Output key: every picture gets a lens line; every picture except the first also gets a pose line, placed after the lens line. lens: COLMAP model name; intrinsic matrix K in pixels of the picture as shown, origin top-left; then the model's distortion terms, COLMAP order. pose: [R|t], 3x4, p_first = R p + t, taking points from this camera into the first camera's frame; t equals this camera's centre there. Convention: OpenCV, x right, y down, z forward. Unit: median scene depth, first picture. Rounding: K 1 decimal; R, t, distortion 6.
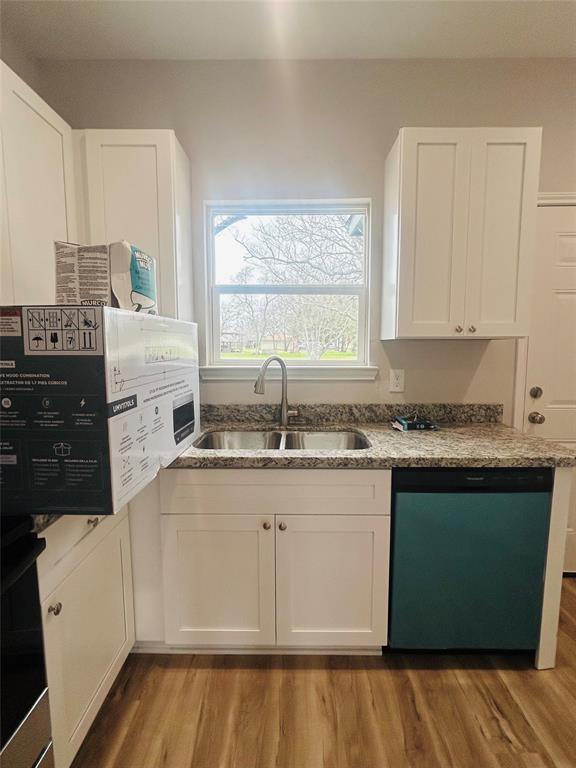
lens RADIAL K [[372.0, 0, 293.8], [0, 372.0, 386.1], [0, 0, 1]] dist [0.000456, 0.002135]
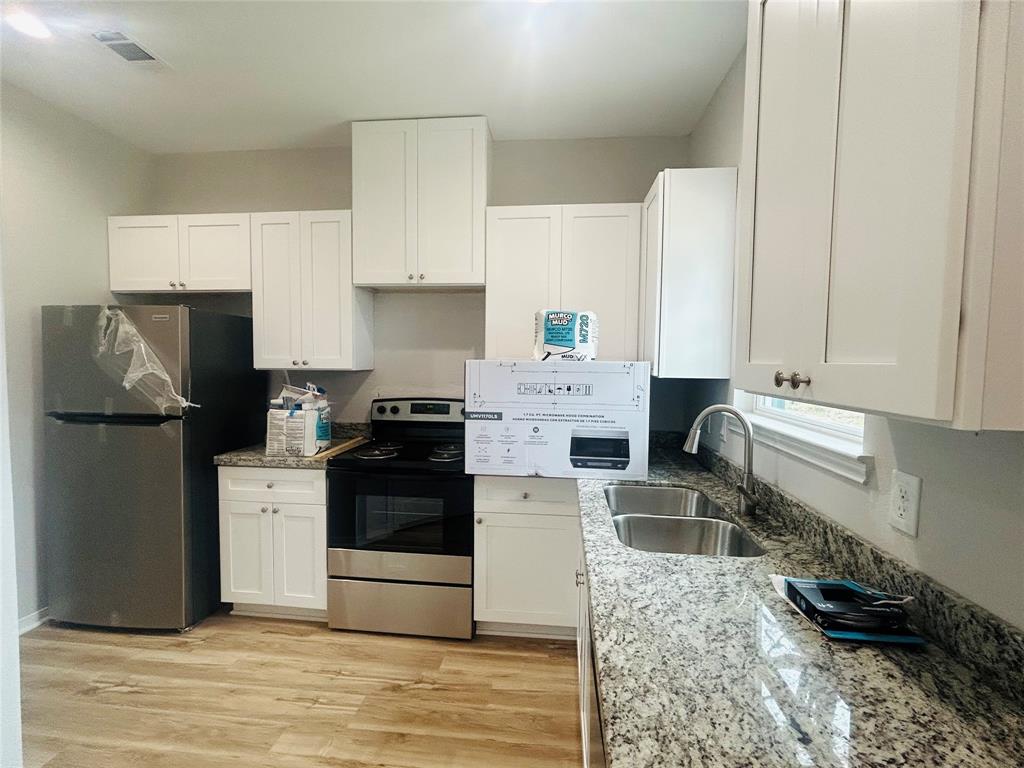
lens RADIAL K [[478.2, 0, 513.5], [0, 478.2, 382.8], [0, 0, 1]] dist [-0.001171, 0.002528]
pose [[-0.094529, 0.051644, -0.994182, 1.092266], [-0.121732, 0.990560, 0.063030, -0.163603], [0.988051, 0.126982, -0.087350, 0.839608]]
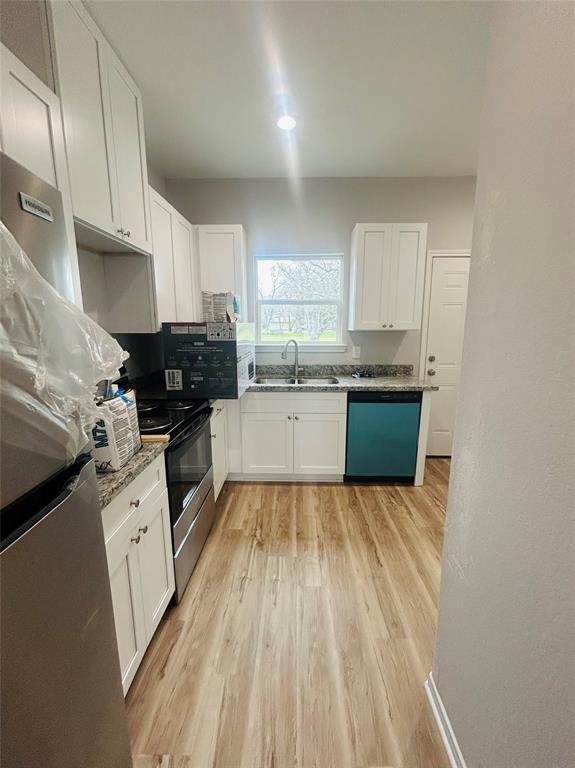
lens RADIAL K [[315.0, 0, 294.5], [0, 315.0, 385.8], [0, 0, 1]] dist [-0.004506, 0.001265]
pose [[0.999969, 0.001540, -0.007671, -0.029922], [-0.000941, 0.996994, 0.077467, 0.041490], [0.007767, -0.077458, 0.996965, -0.793647]]
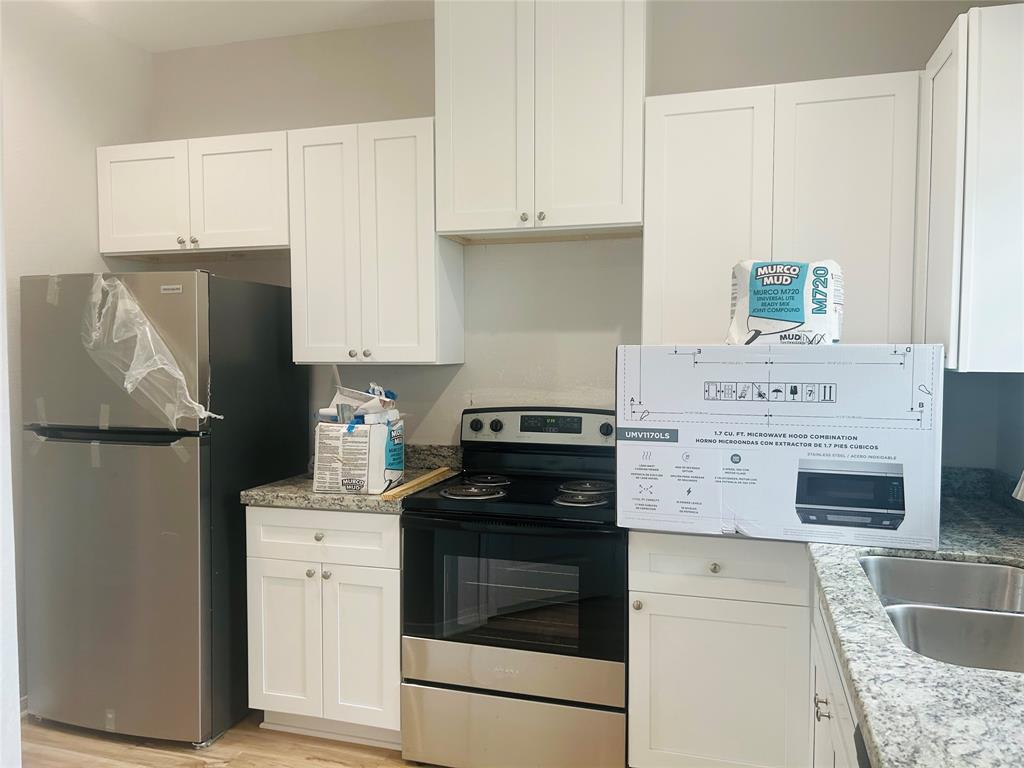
lens RADIAL K [[777.5, 0, 512.0], [0, 777.5, 385.1], [0, 0, 1]] dist [0.055687, -0.058917]
pose [[-0.275750, 0.048085, -0.960026, 1.140013], [-0.107549, 0.990933, 0.080525, -0.145835], [0.955194, 0.125455, -0.268078, 0.775470]]
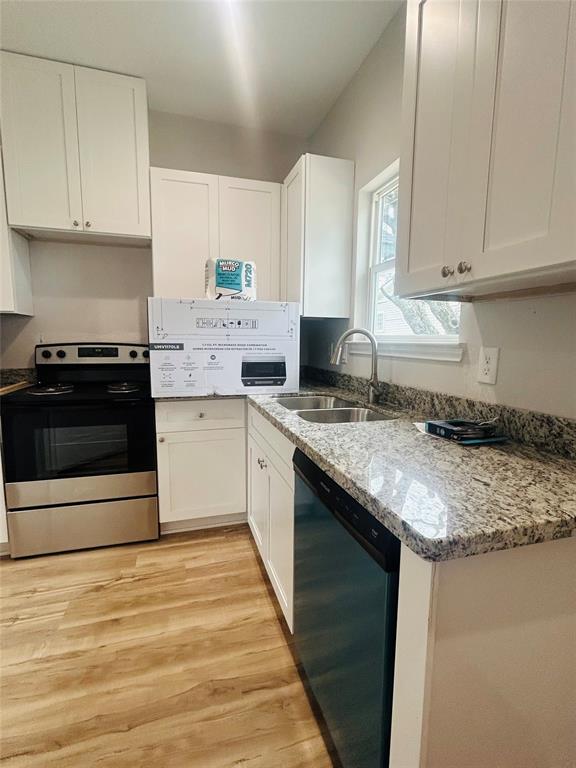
lens RADIAL K [[372.0, 0, 291.6], [0, 372.0, 385.0], [0, 0, 1]] dist [0.000456, 0.002135]
pose [[0.301727, 0.119611, -0.945862, 1.053309], [-0.116493, 0.989290, 0.087942, 0.001315], [0.946251, 0.083651, 0.312429, 0.658745]]
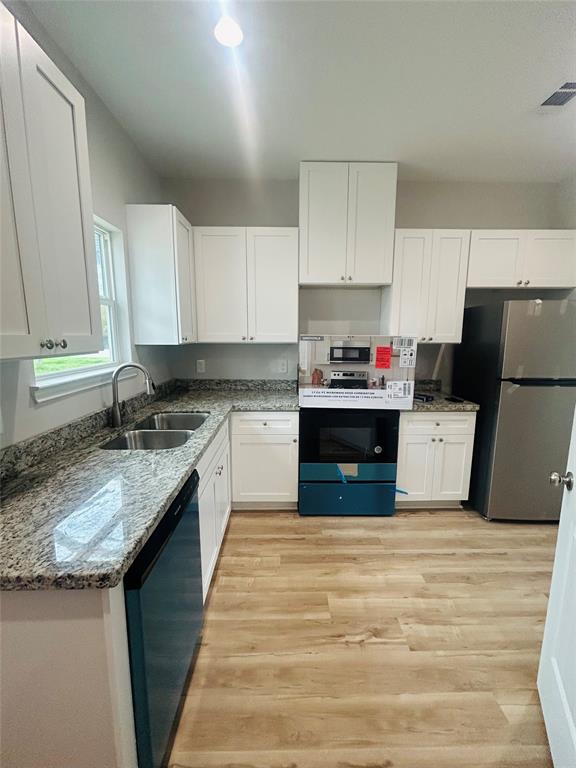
lens RADIAL K [[315.0, 0, 293.0], [0, 315.0, 382.2], [0, 0, 1]] dist [-0.004506, 0.001265]
pose [[0.020987, 0.153970, -0.987853, 1.088078], [-0.117082, 0.981650, 0.150516, -0.071017], [0.992900, 0.112501, 0.038629, 0.009162]]
